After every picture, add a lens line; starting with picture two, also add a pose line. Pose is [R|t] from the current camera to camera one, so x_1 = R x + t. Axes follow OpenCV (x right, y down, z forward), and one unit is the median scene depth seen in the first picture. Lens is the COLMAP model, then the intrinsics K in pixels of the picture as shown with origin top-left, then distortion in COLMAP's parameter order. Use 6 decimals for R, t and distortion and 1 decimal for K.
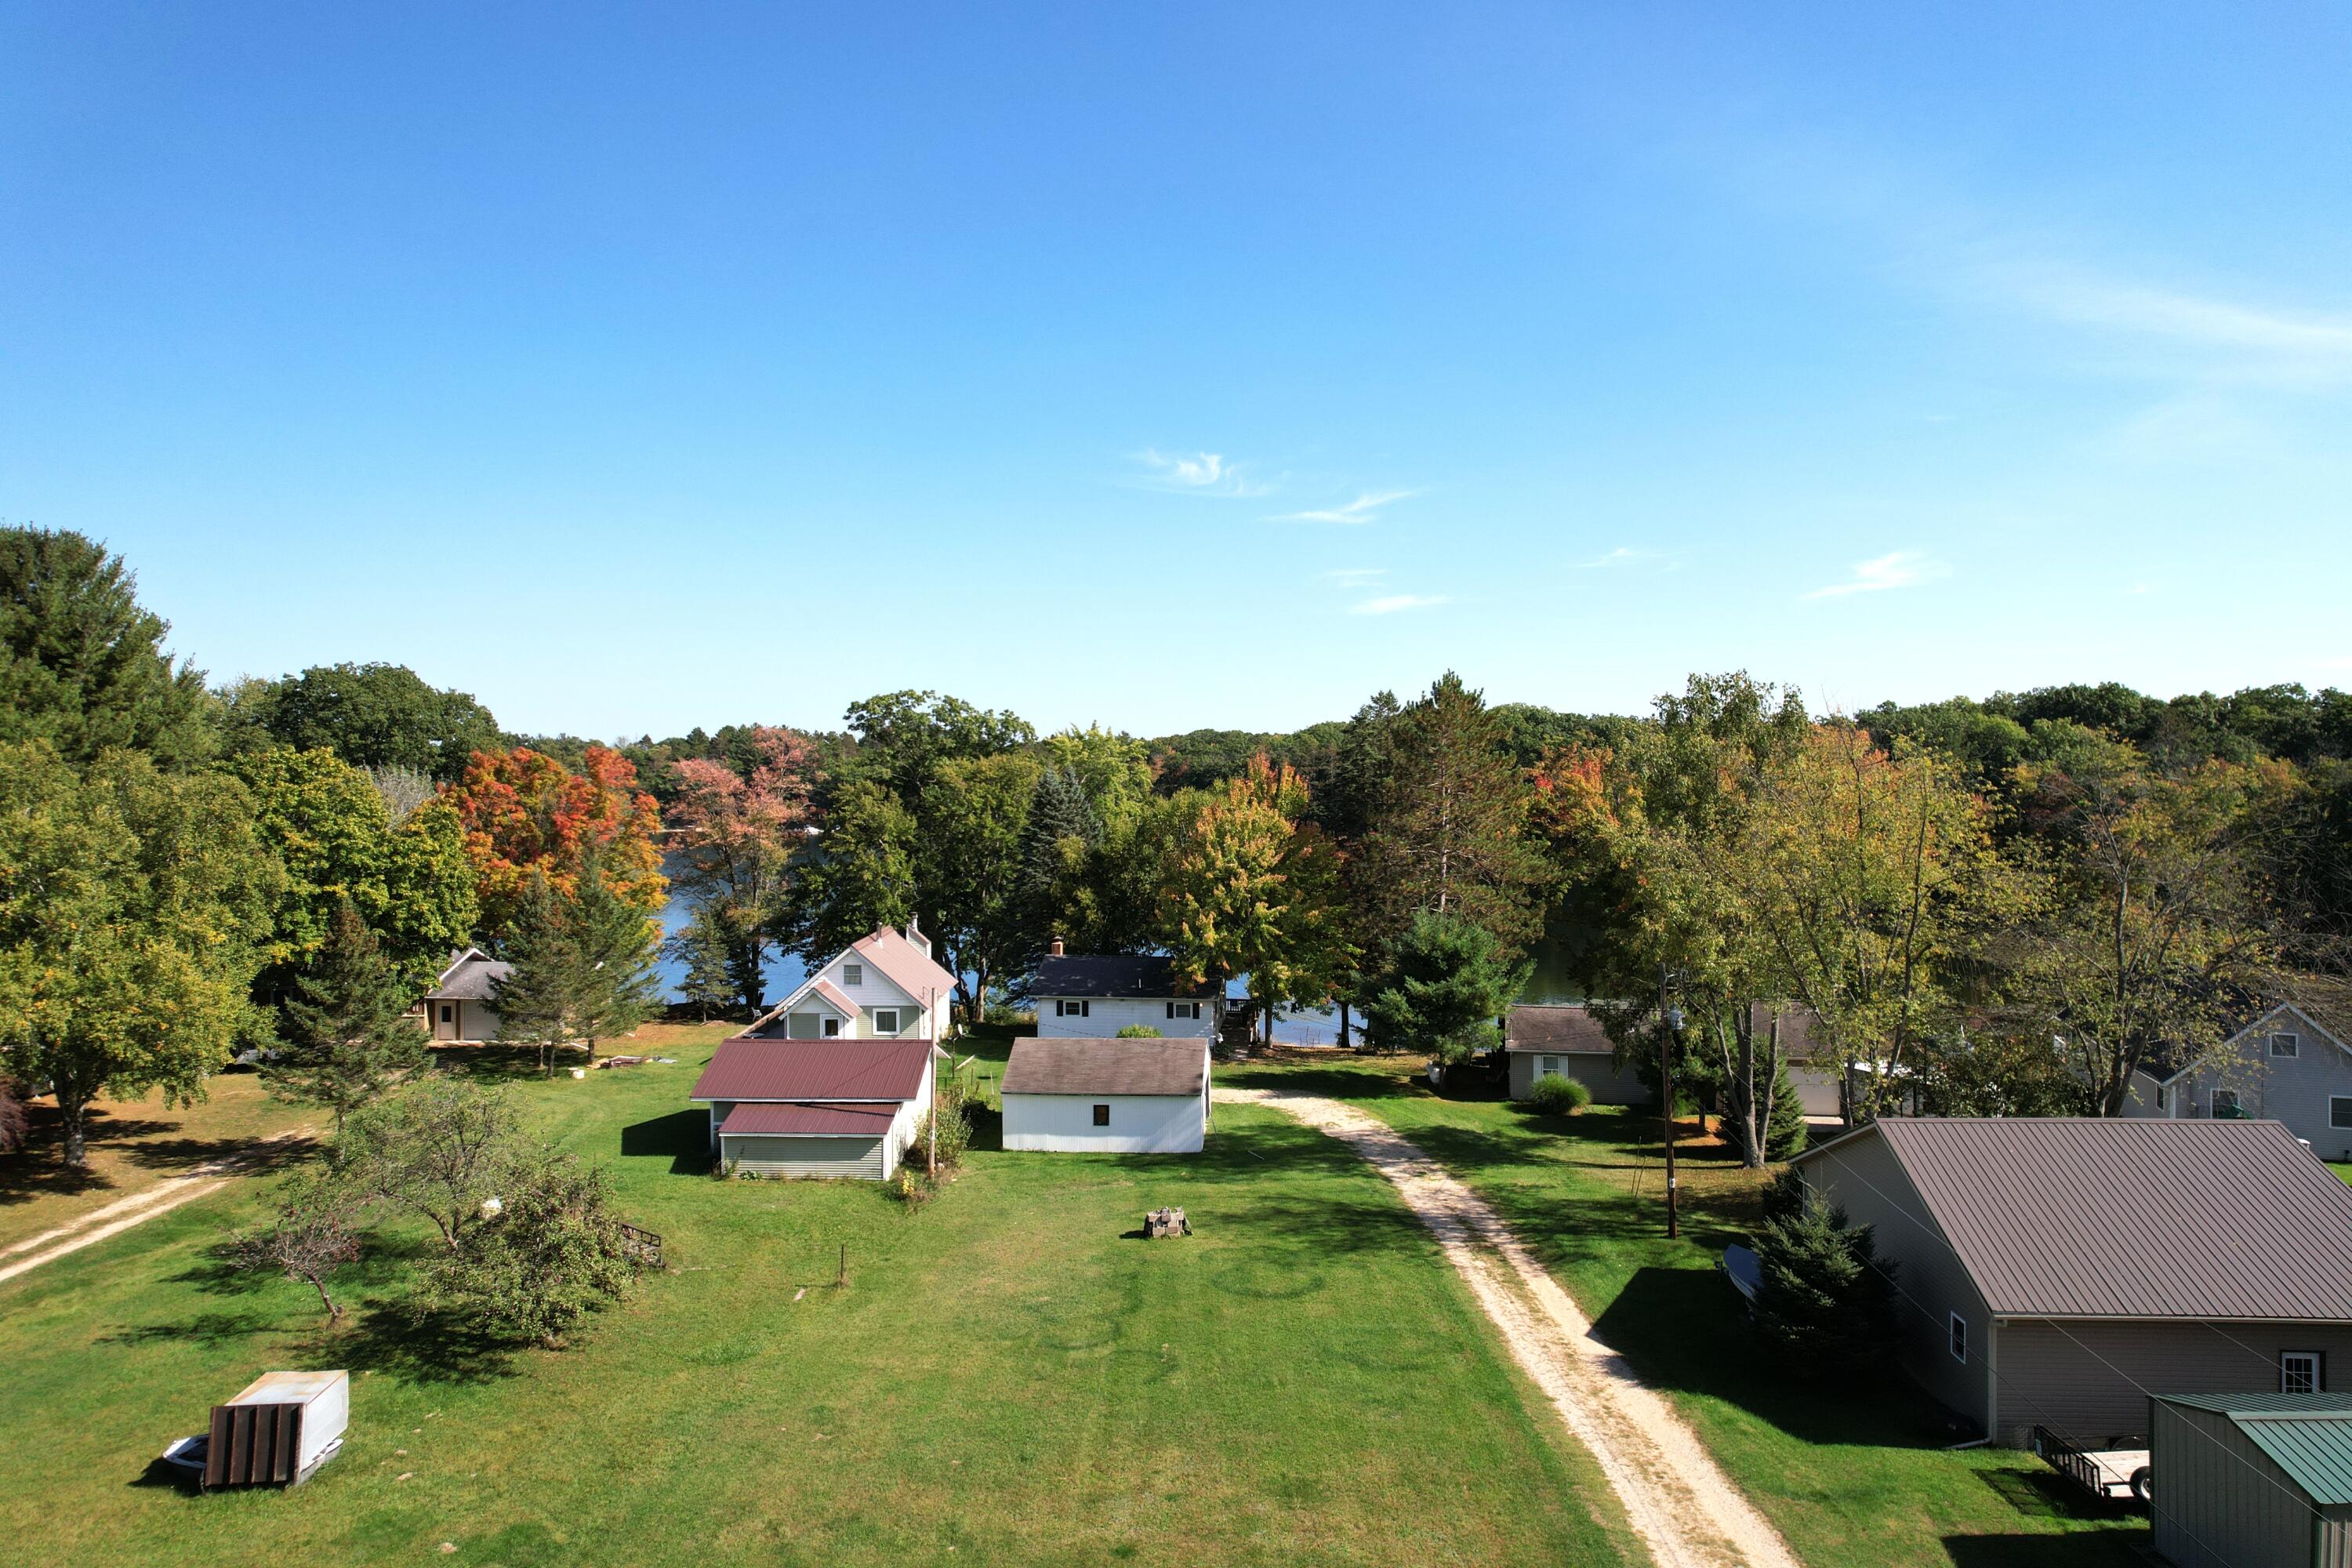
lens RADIAL K [[1481.7, 0, 1179.9], [0, 1481.7, 776.9], [0, 0, 1]] dist [-0.078959, 0.070030]
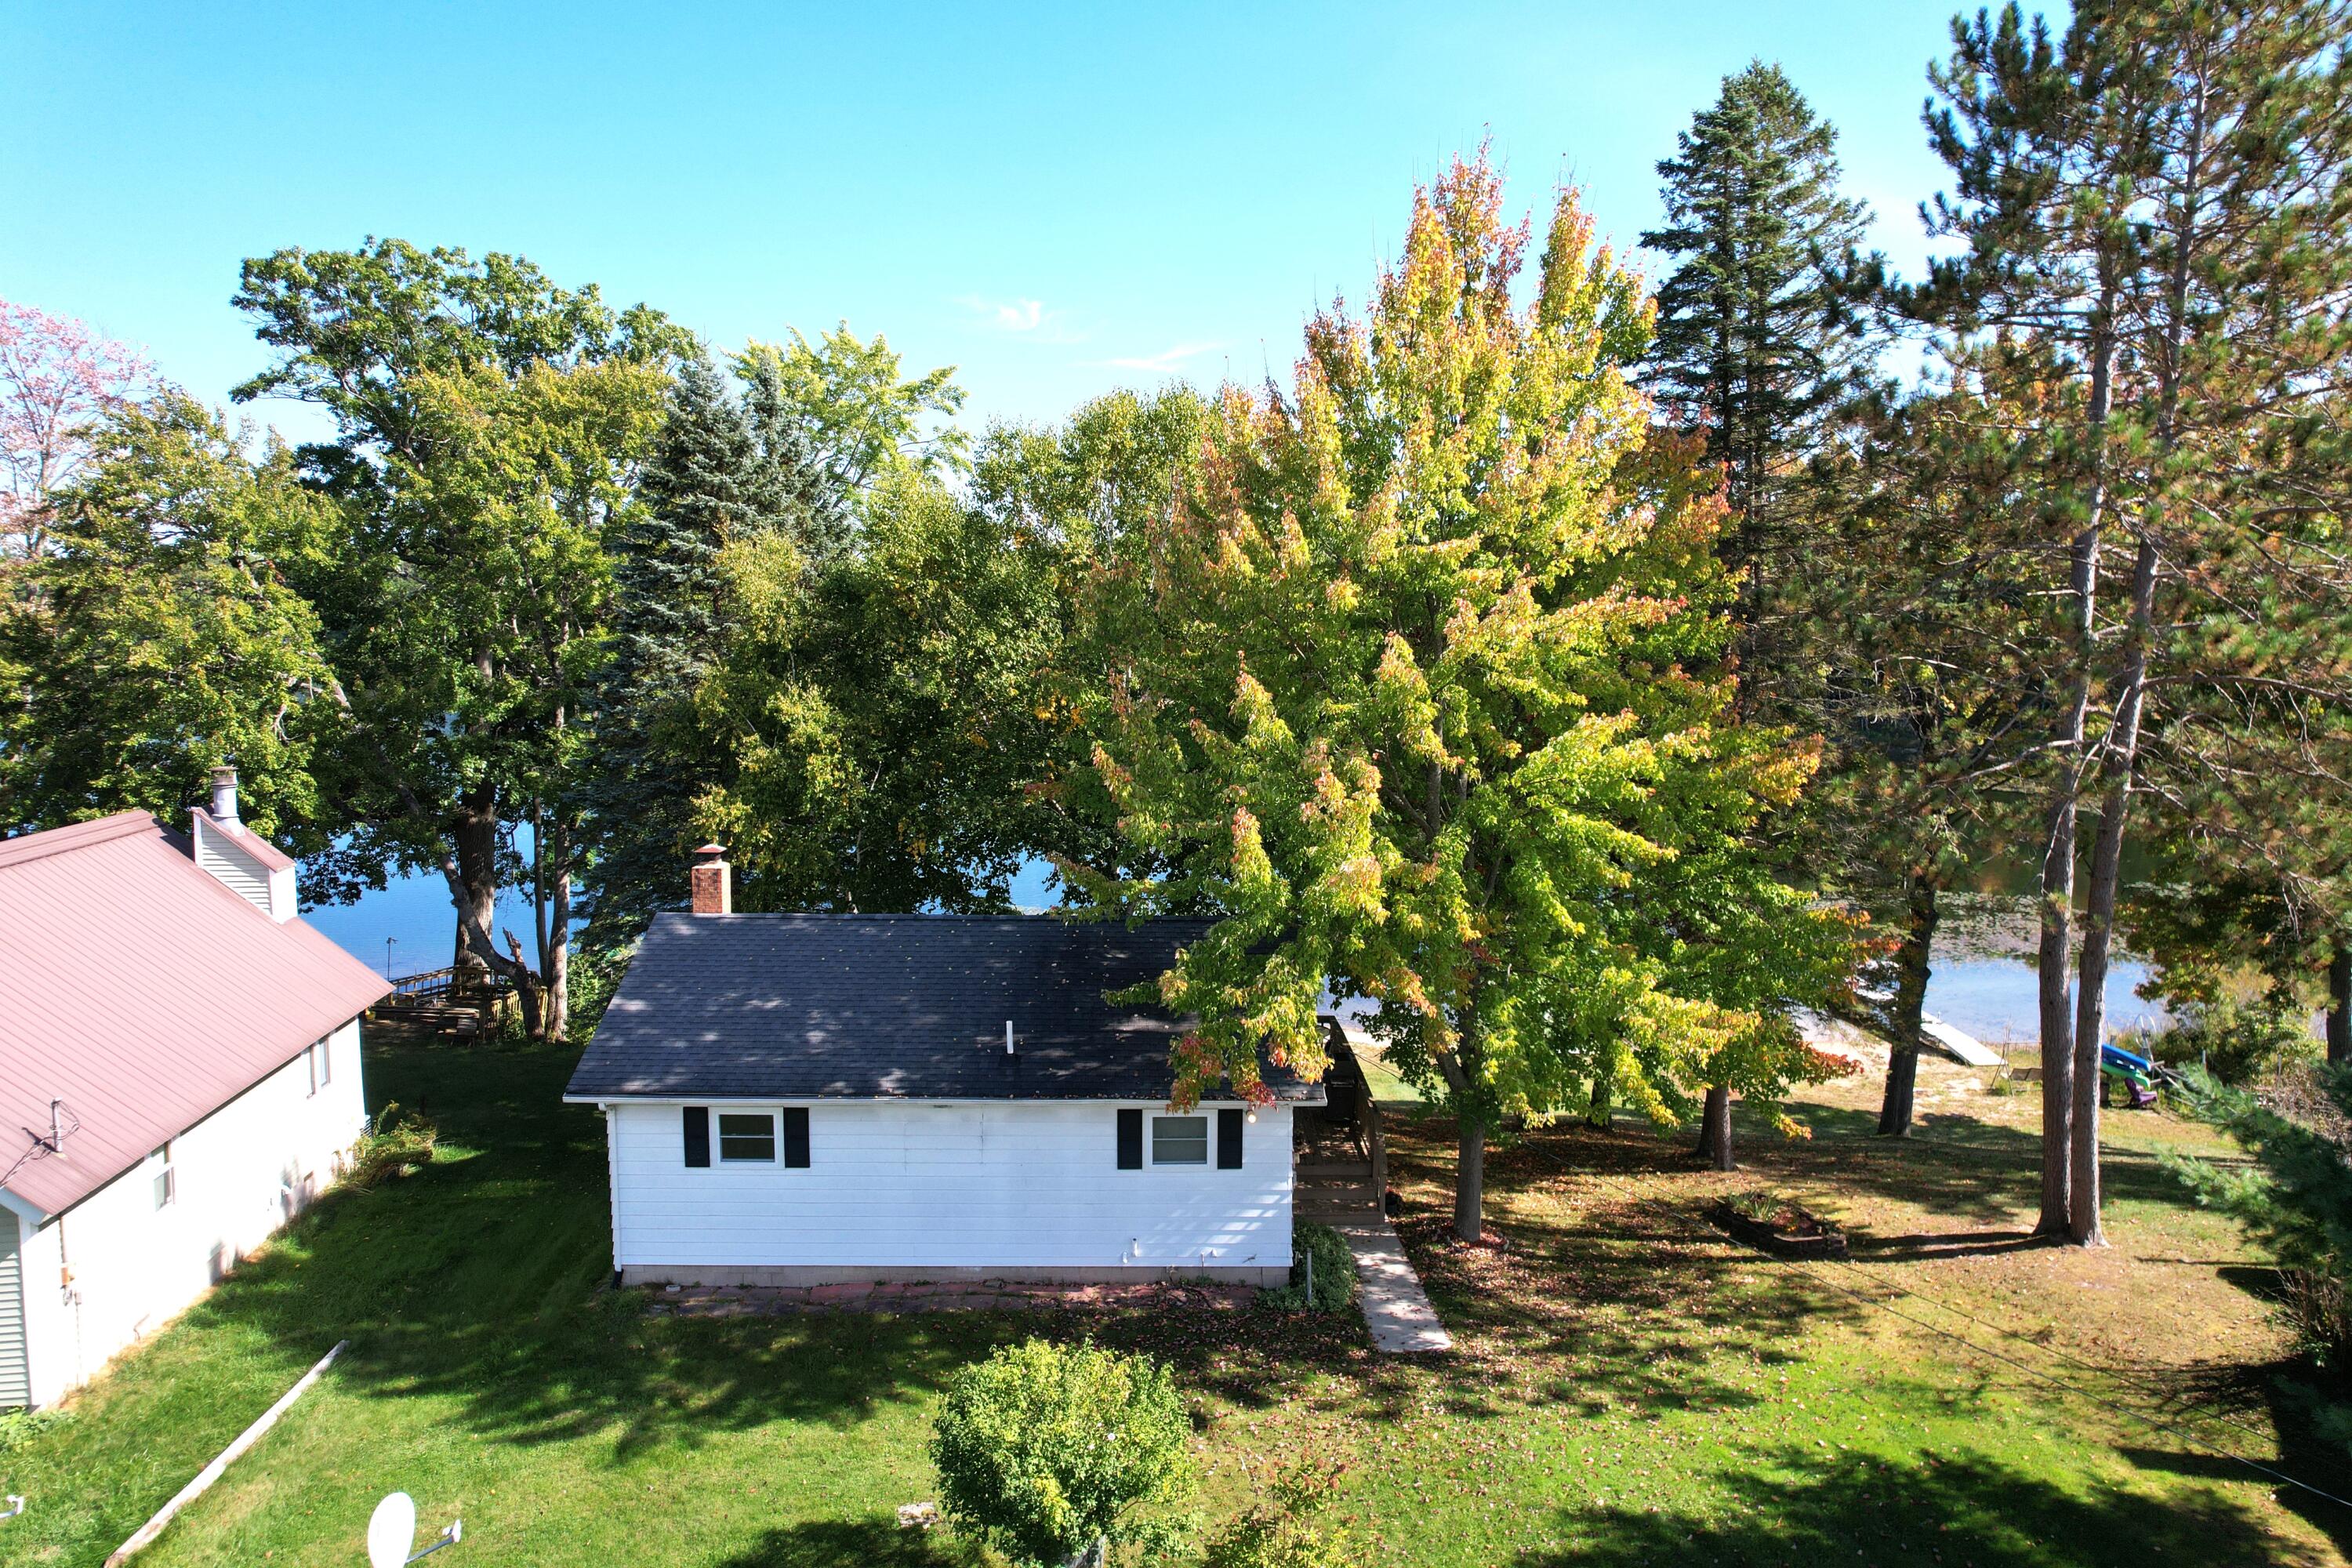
lens RADIAL K [[1481.7, 0, 1179.9], [0, 1481.7, 776.9], [0, 0, 1]] dist [-0.078959, 0.070030]
pose [[0.987760, -0.006236, 0.155859, -0.046124], [-0.009991, 0.994619, 0.103114, 0.082586], [-0.155663, -0.103409, 0.982383, 0.915155]]
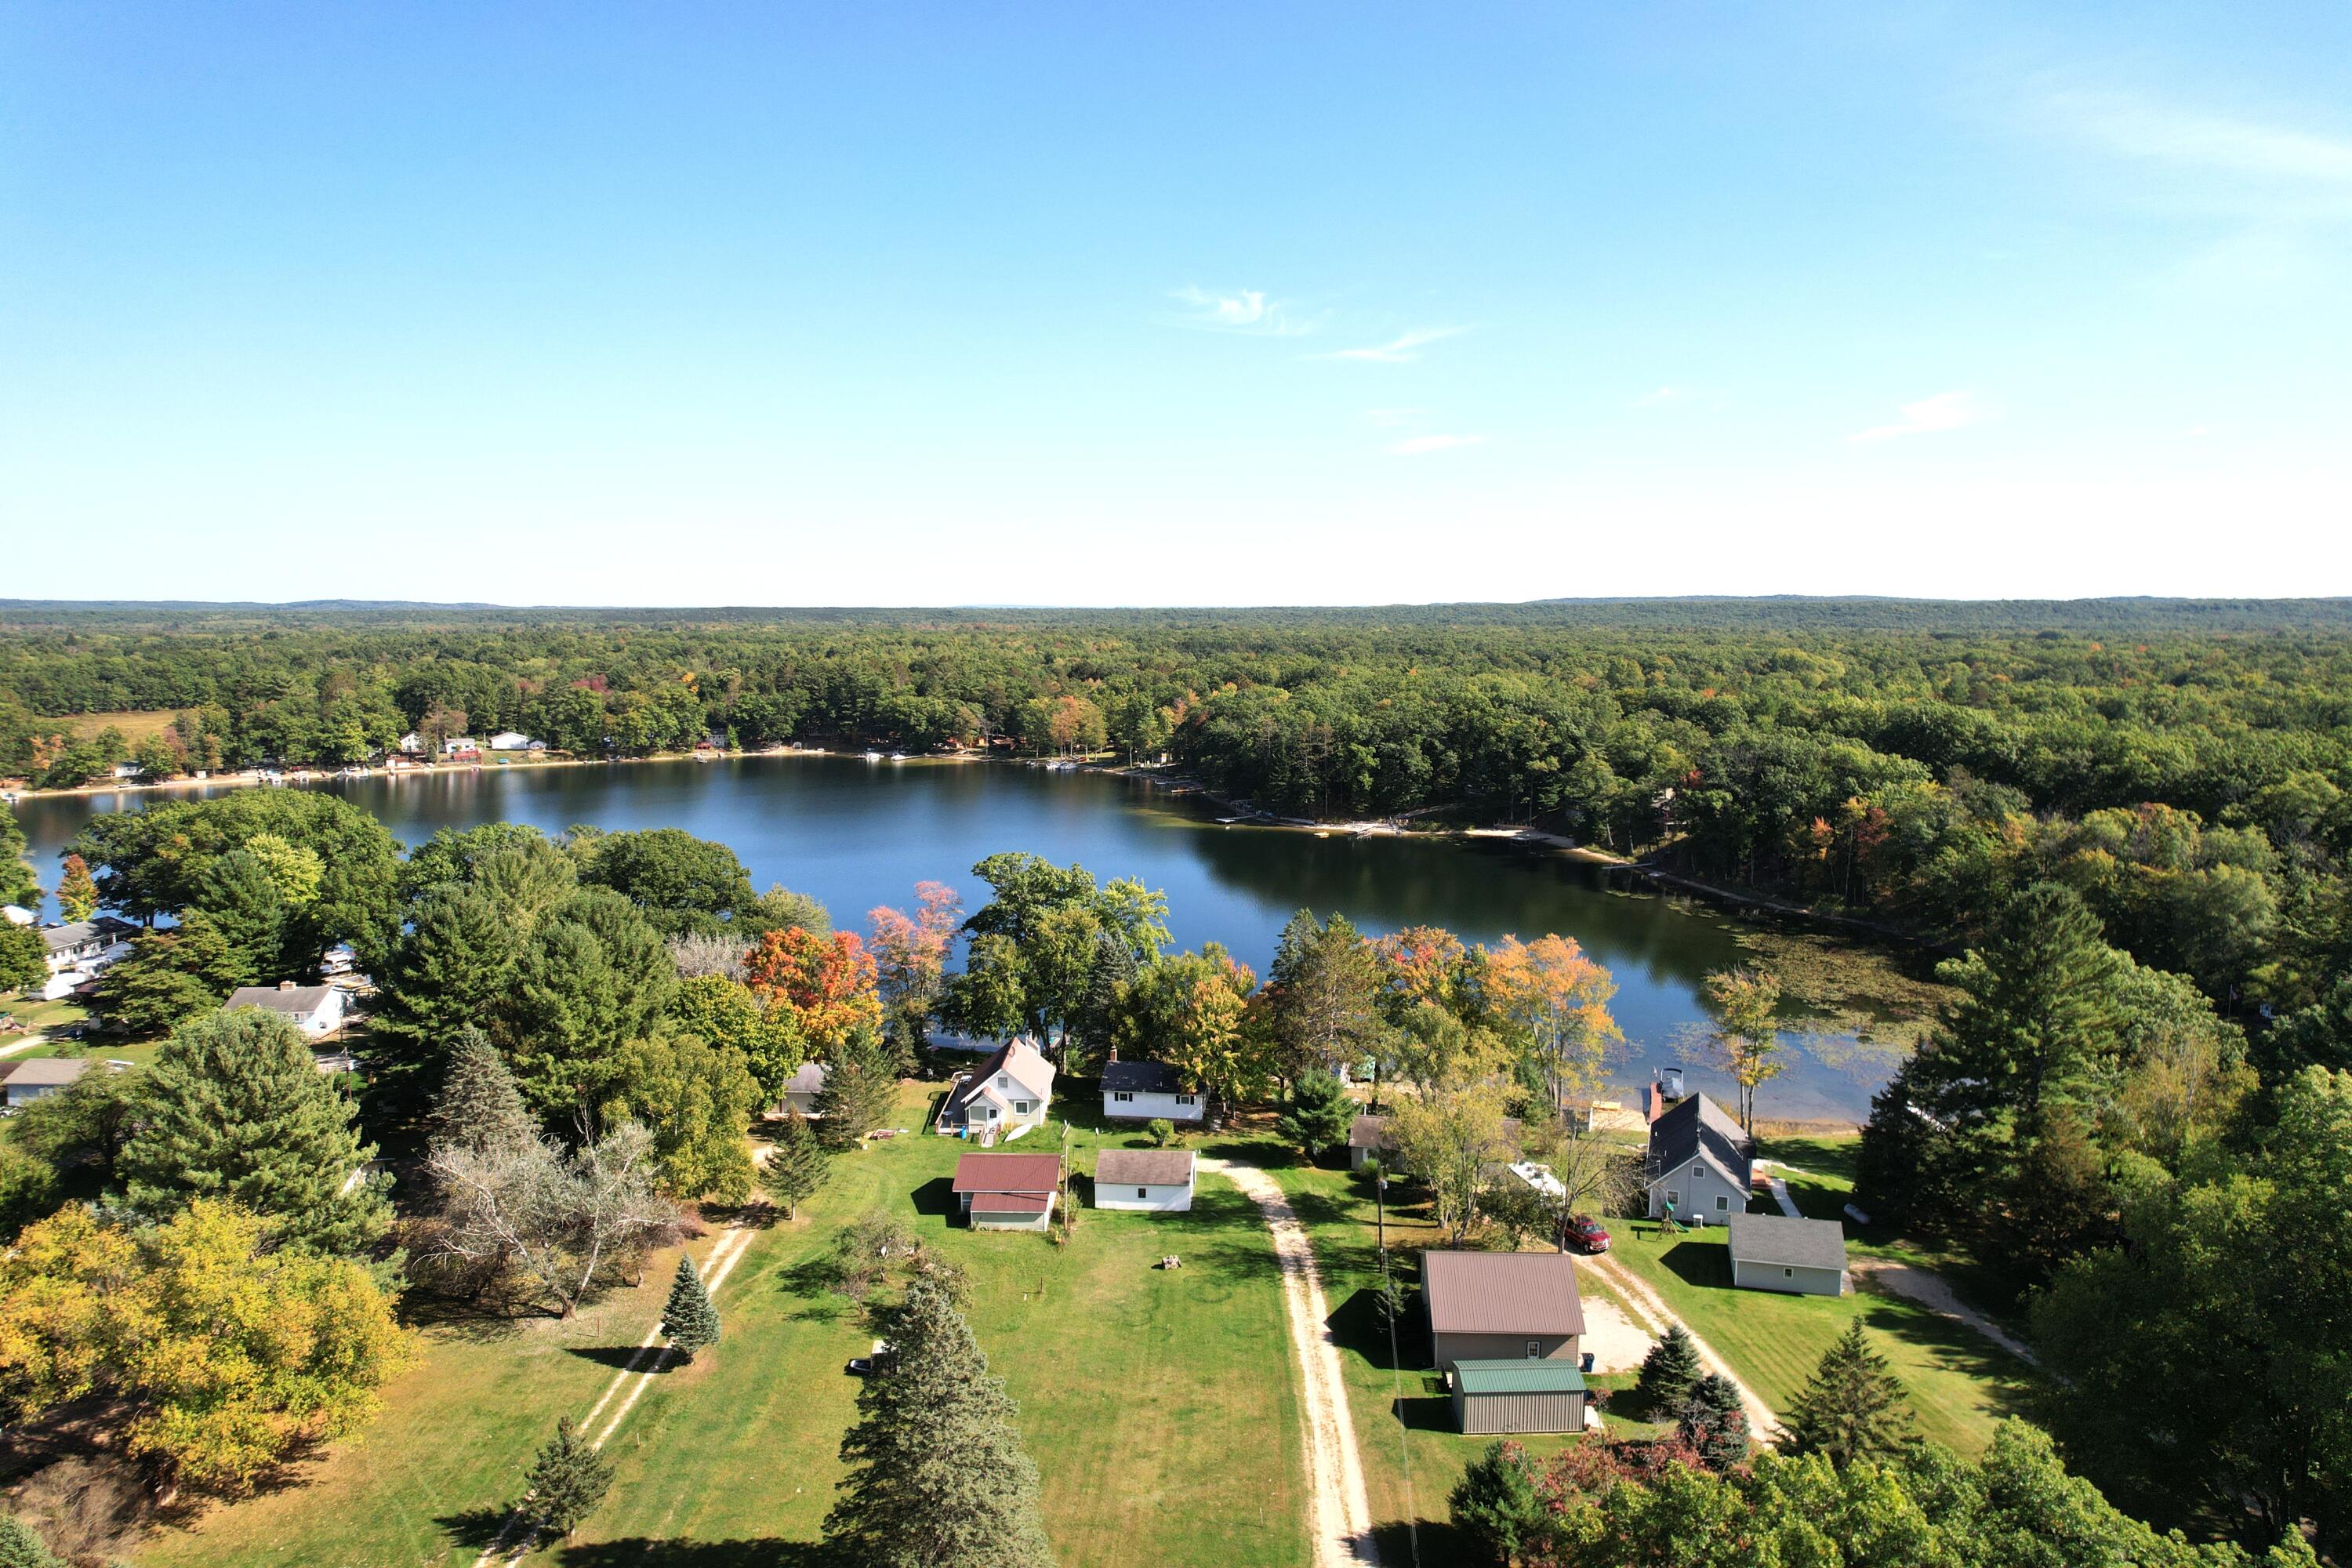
lens RADIAL K [[1481.7, 0, 1179.9], [0, 1481.7, 776.9], [0, 0, 1]] dist [-0.078959, 0.070030]
pose [[0.999845, 0.002653, -0.017411, 0.031721], [-0.000789, 0.994345, 0.106193, -0.516373], [0.017595, -0.106162, 0.994193, -0.908110]]
